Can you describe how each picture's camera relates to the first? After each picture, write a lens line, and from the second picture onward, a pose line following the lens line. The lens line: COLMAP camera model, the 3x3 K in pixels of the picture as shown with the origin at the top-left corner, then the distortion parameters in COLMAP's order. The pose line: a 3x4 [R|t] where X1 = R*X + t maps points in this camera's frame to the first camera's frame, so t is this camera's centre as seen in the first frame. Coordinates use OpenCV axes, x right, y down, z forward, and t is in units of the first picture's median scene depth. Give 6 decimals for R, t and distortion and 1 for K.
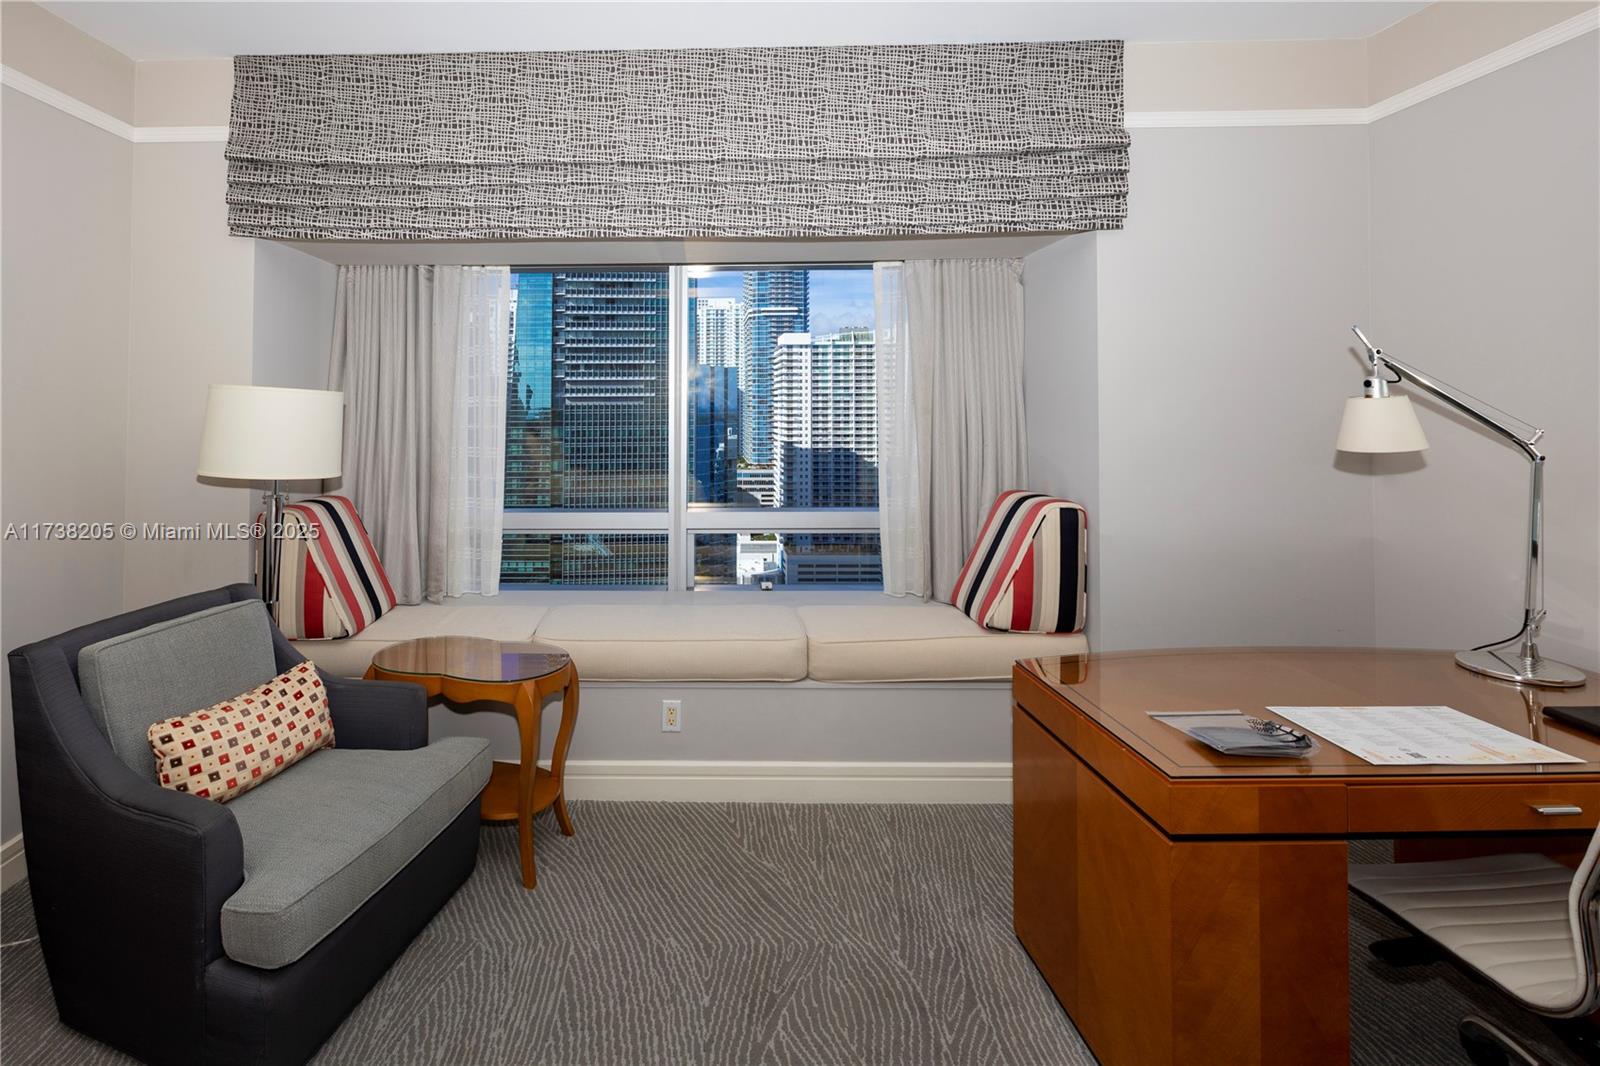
lens RADIAL K [[707.1, 0, 803.9], [0, 707.1, 539.2], [0, 0, 1]] dist [0.004007, 0.000578]
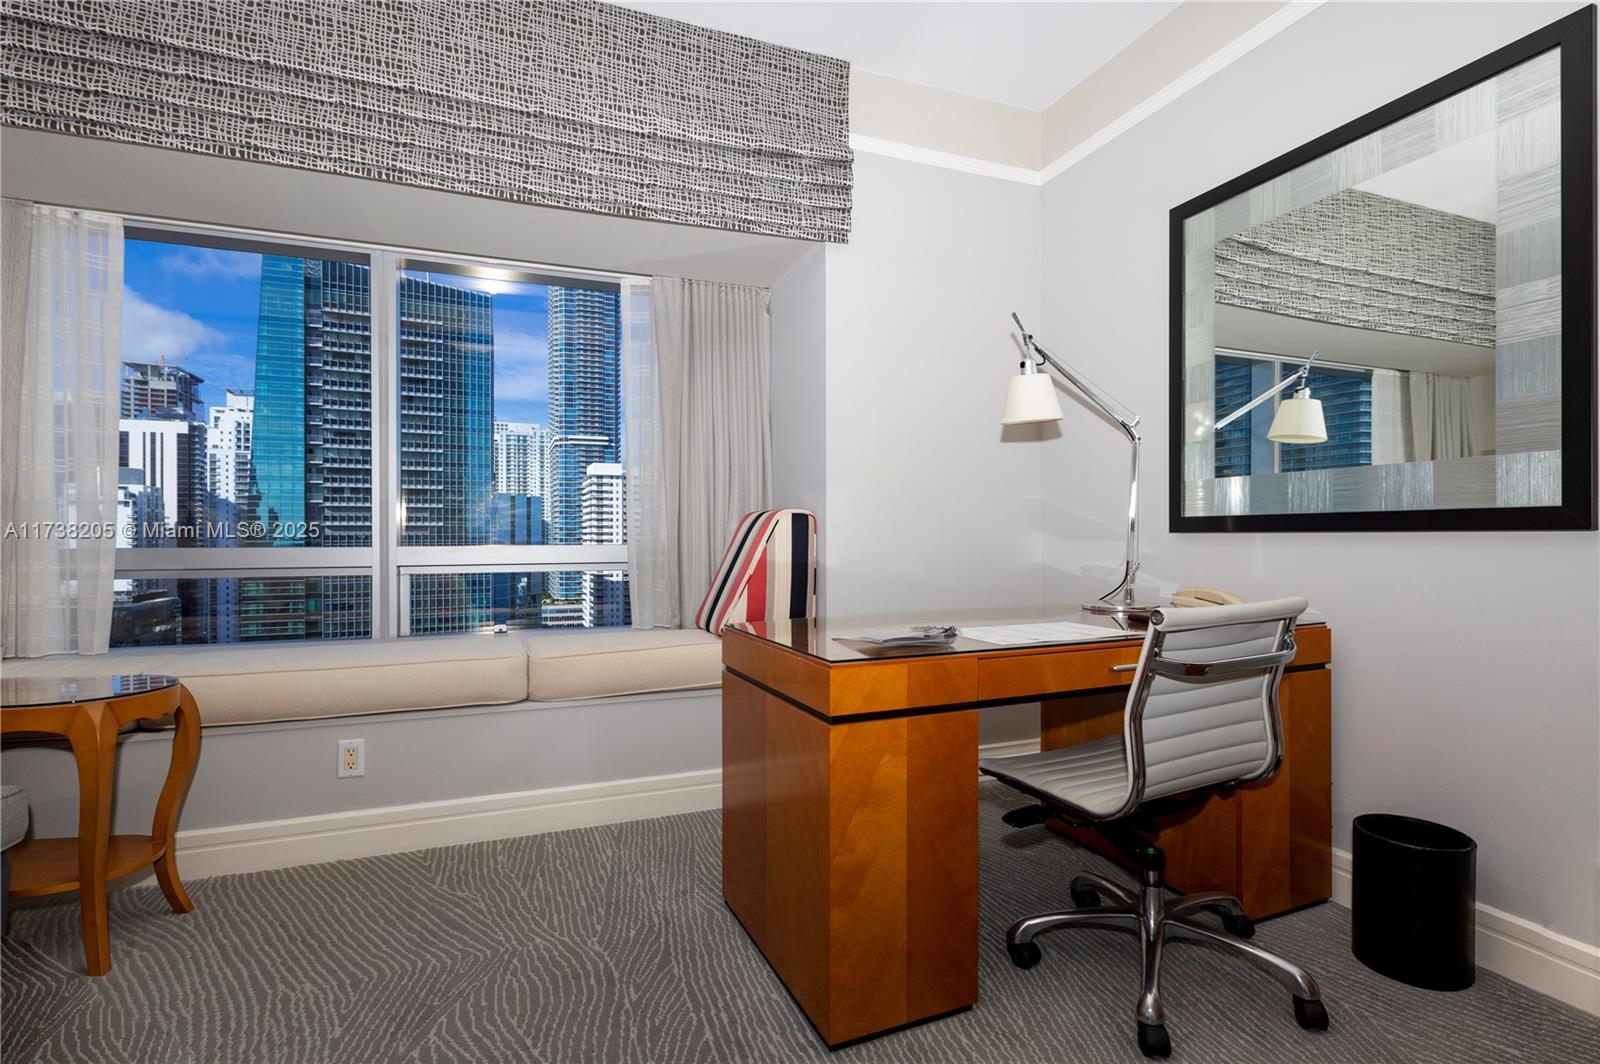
lens RADIAL K [[754.7, 0, 802.3], [0, 754.7, 530.2], [0, 0, 1]] dist [0.003474, 0.000974]
pose [[0.926410, -0.009363, 0.376400, -0.055175], [-0.001363, 0.999601, 0.028219, -0.083139], [-0.376514, -0.026655, 0.926027, -0.020926]]
